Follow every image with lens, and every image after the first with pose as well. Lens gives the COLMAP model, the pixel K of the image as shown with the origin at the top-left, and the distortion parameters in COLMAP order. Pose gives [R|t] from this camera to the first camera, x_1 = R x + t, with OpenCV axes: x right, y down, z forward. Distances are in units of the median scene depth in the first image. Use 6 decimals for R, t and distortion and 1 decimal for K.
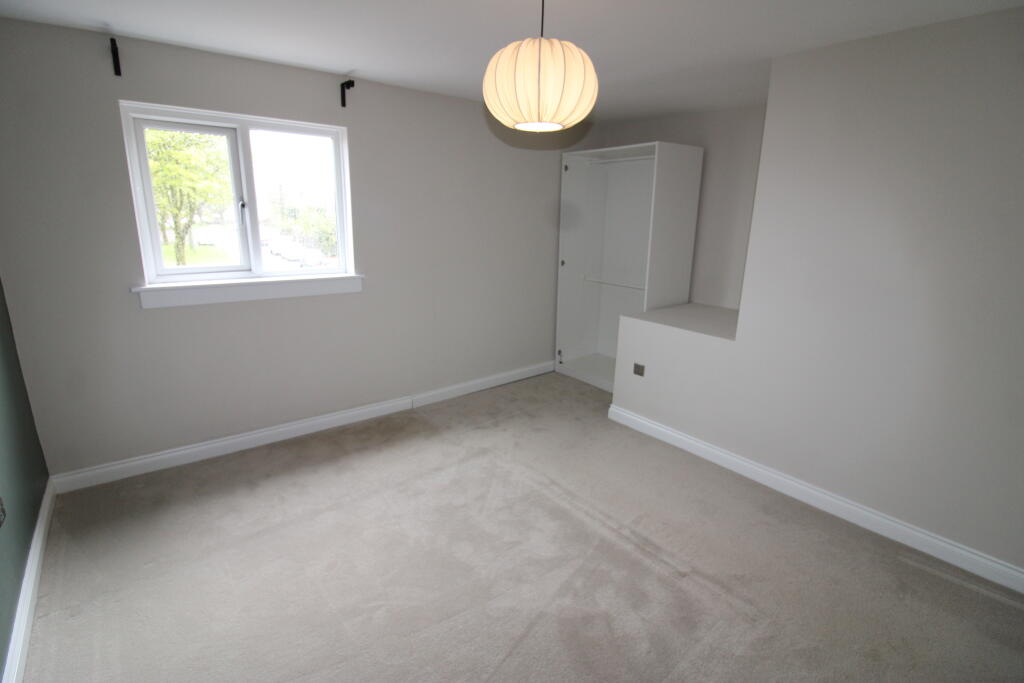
lens RADIAL K [[467.7, 0, 512.0], [0, 467.7, 341.5], [0, 0, 1]] dist [0.000646, -0.000200]
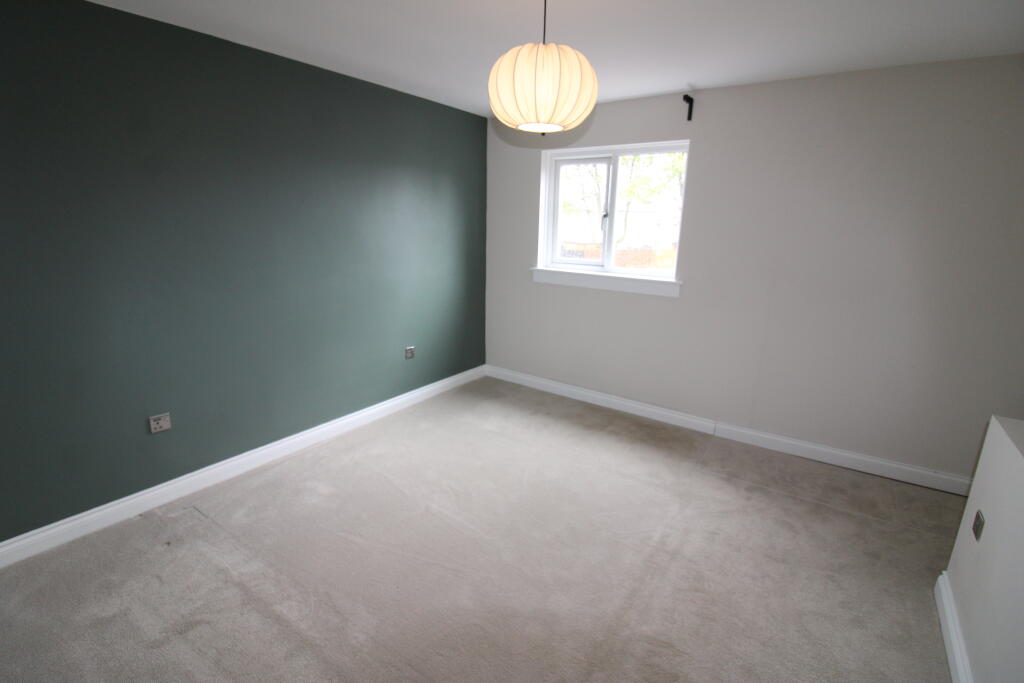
lens RADIAL K [[478.9, 0, 512.0], [0, 478.9, 341.5], [0, 0, 1]] dist [0.000329, -0.000127]
pose [[0.287041, 0.227404, -0.930535, 0.637779], [-0.260154, 0.953409, 0.152745, -0.090660], [0.921915, 0.198238, 0.332827, 0.374532]]
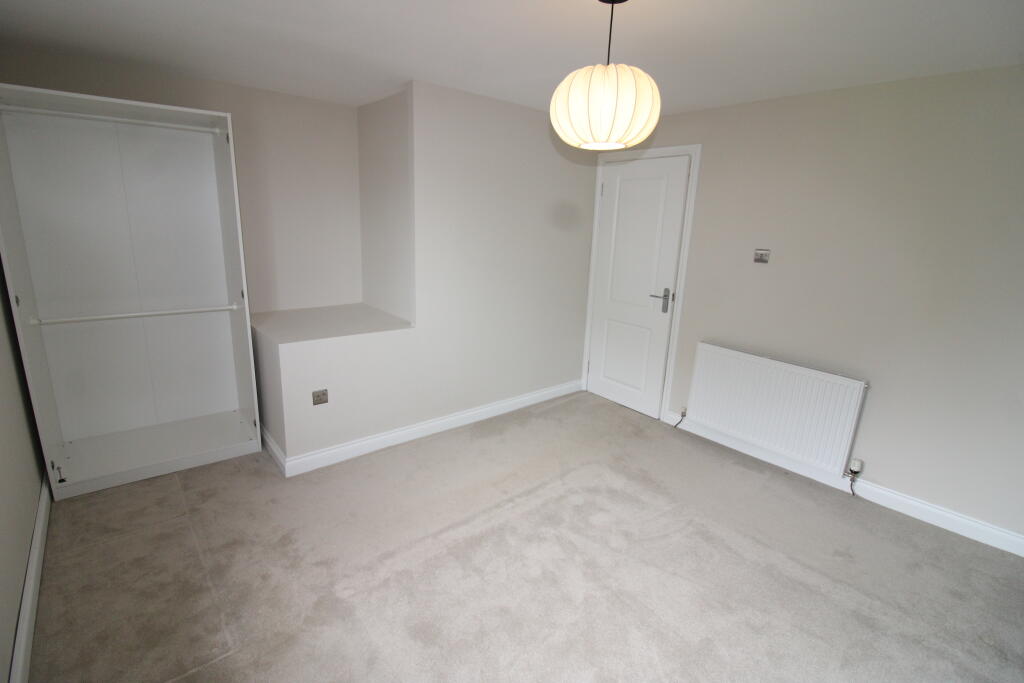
lens RADIAL K [[478.9, 0, 512.0], [0, 478.9, 341.5], [0, 0, 1]] dist [0.000329, -0.000127]
pose [[-0.014353, -0.278948, 0.960199, -0.616868], [0.222740, 0.935276, 0.275037, -0.225488], [-0.974772, 0.217822, 0.048709, 0.690976]]
